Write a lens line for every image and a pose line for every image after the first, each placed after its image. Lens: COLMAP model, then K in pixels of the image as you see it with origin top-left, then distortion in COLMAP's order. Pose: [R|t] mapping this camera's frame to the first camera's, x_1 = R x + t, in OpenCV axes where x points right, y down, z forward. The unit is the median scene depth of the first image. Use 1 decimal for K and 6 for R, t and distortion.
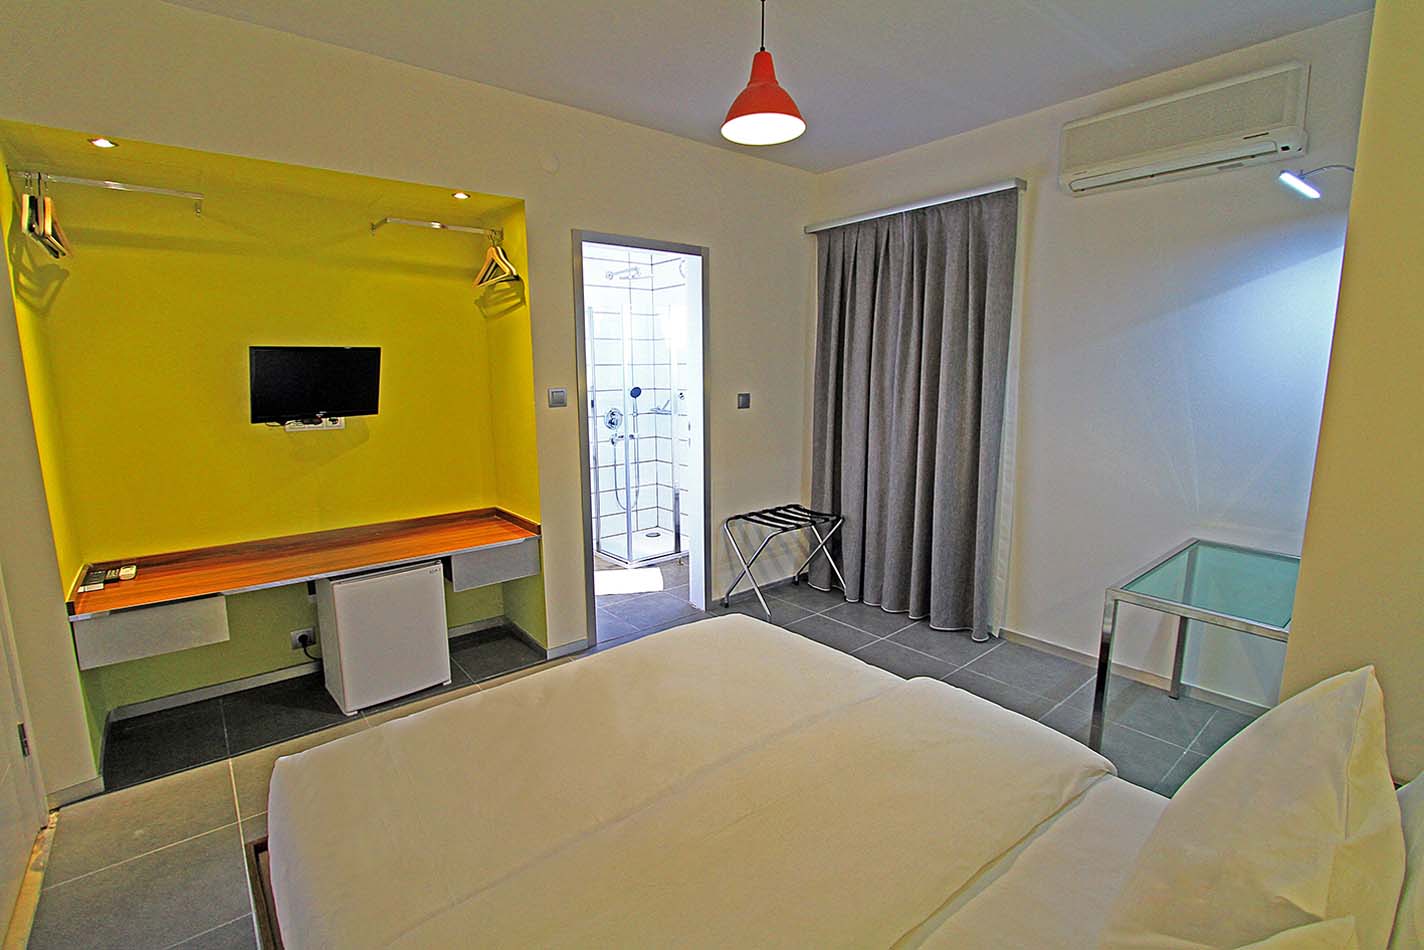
lens RADIAL K [[653.6, 0, 716.9], [0, 653.6, 474.0], [0, 0, 1]] dist [-0.000898, 0.000493]
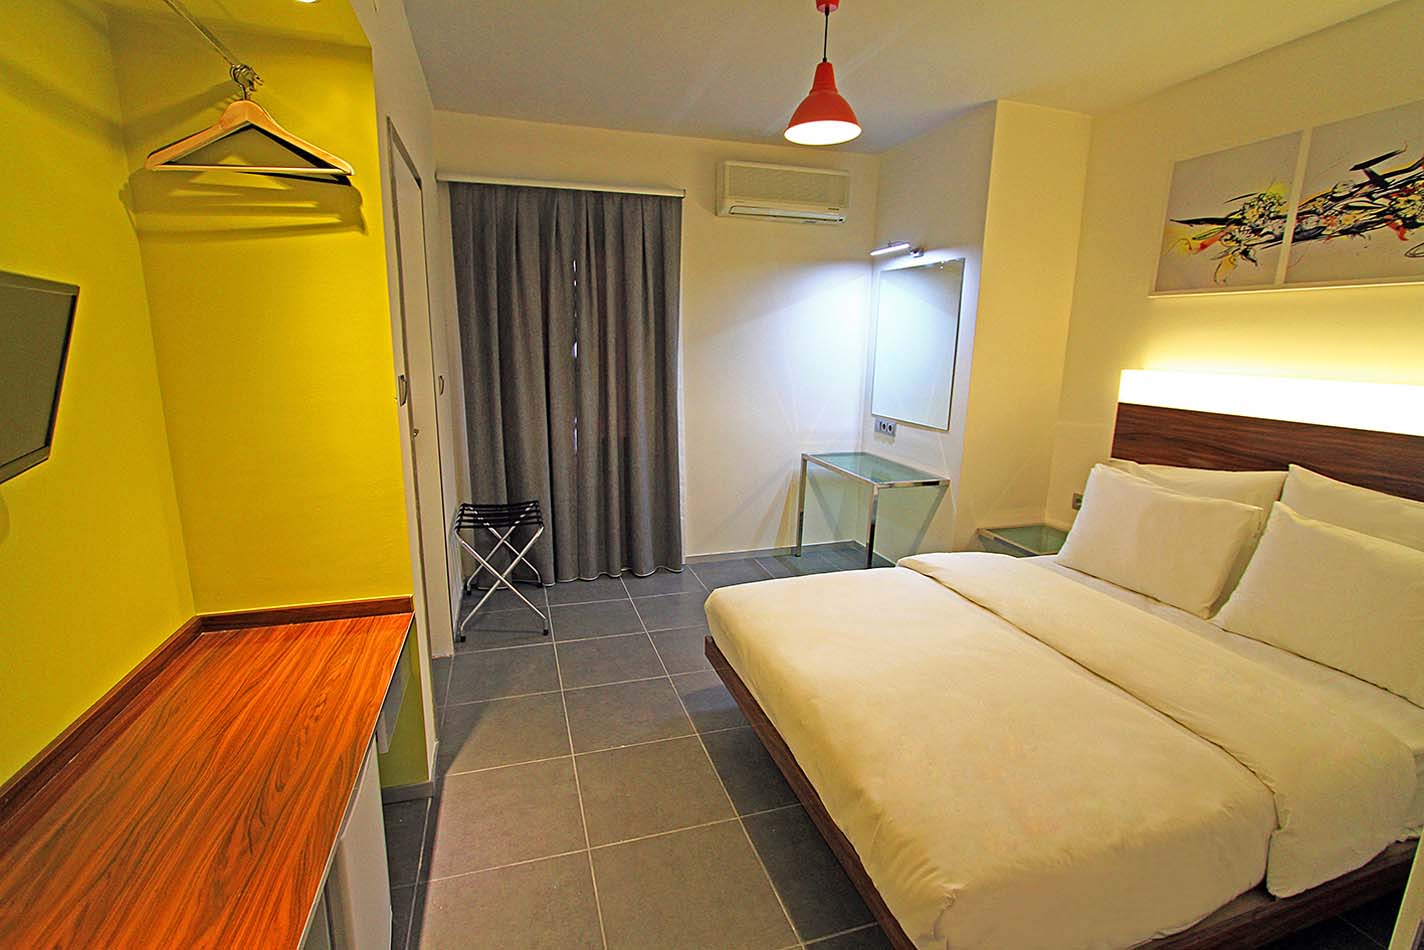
lens RADIAL K [[653.3, 0, 707.8], [0, 653.3, 475.3], [0, 0, 1]] dist [-0.000975, 0.000684]
pose [[0.396926, -0.175067, 0.901000, -0.655197], [0.132695, 0.982274, 0.132402, -0.075746], [-0.908208, 0.067005, 0.413120, 0.445380]]
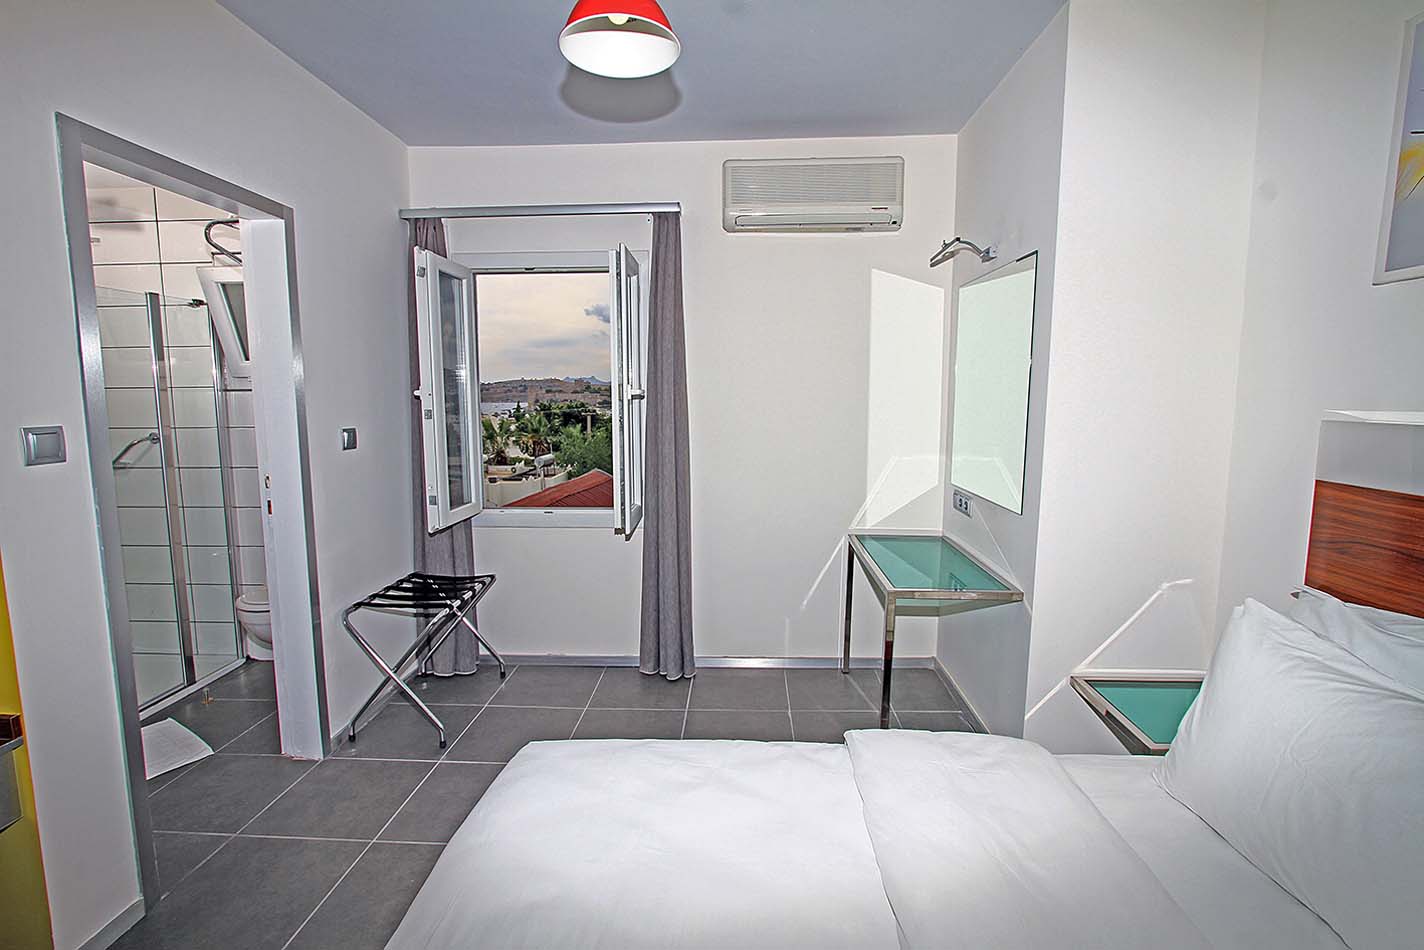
lens RADIAL K [[653.3, 0, 707.8], [0, 653.3, 475.3], [0, 0, 1]] dist [-0.000975, 0.000684]
pose [[0.675240, -0.084046, 0.732794, -0.252803], [0.115538, 0.993275, 0.007457, -0.040429], [-0.728493, 0.079630, 0.680409, 0.292365]]
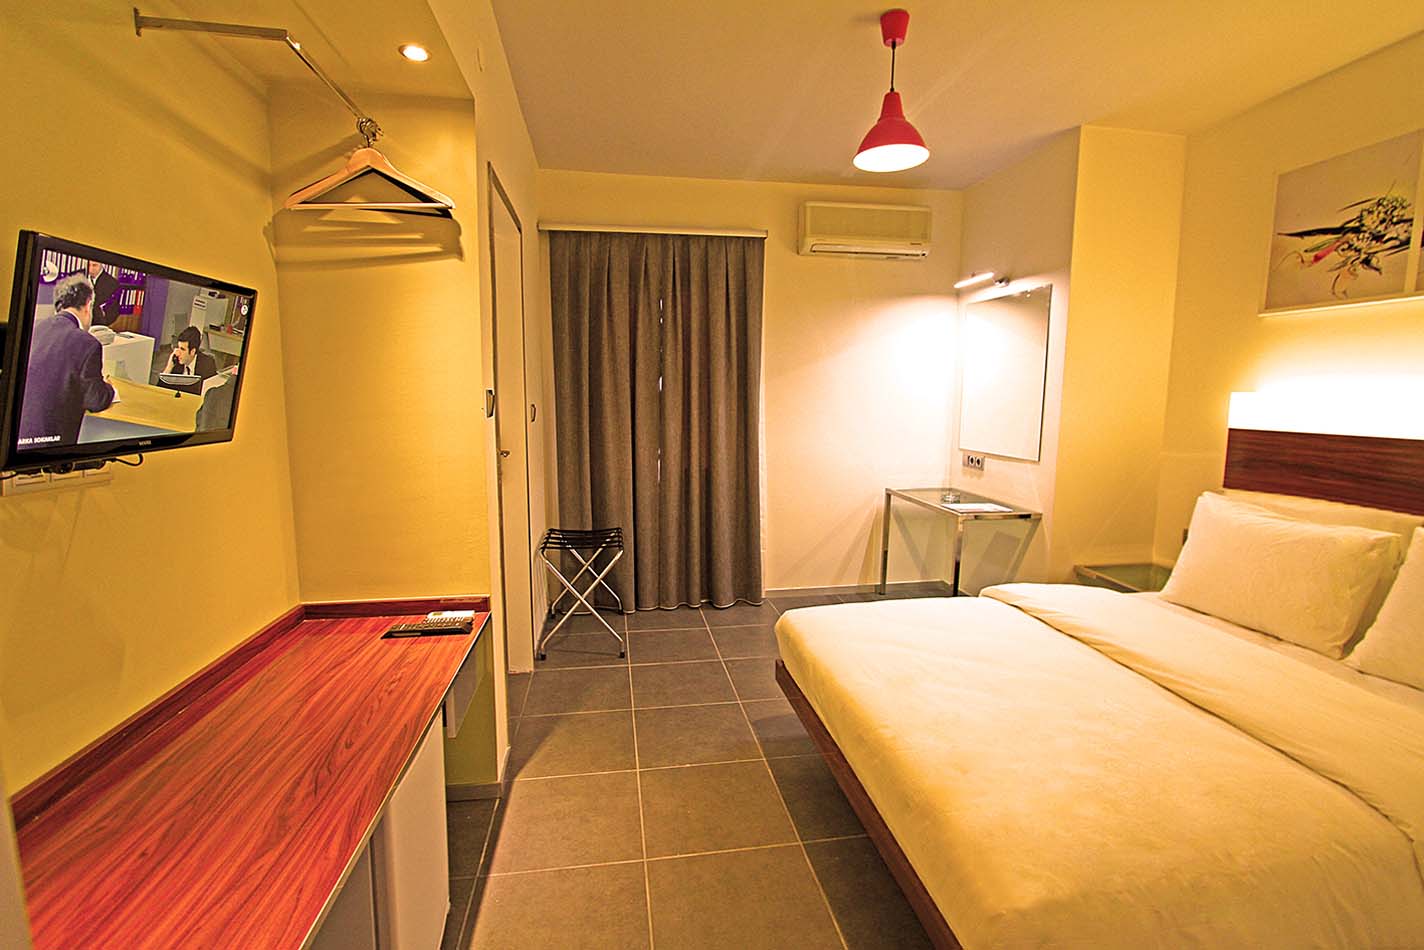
lens RADIAL K [[653.6, 0, 716.9], [0, 653.6, 474.0], [0, 0, 1]] dist [-0.000898, 0.000493]
pose [[0.515862, -0.095133, 0.851373, -0.655793], [0.130355, 0.990959, 0.031745, -0.033055], [-0.846696, 0.094605, 0.523599, 0.418460]]
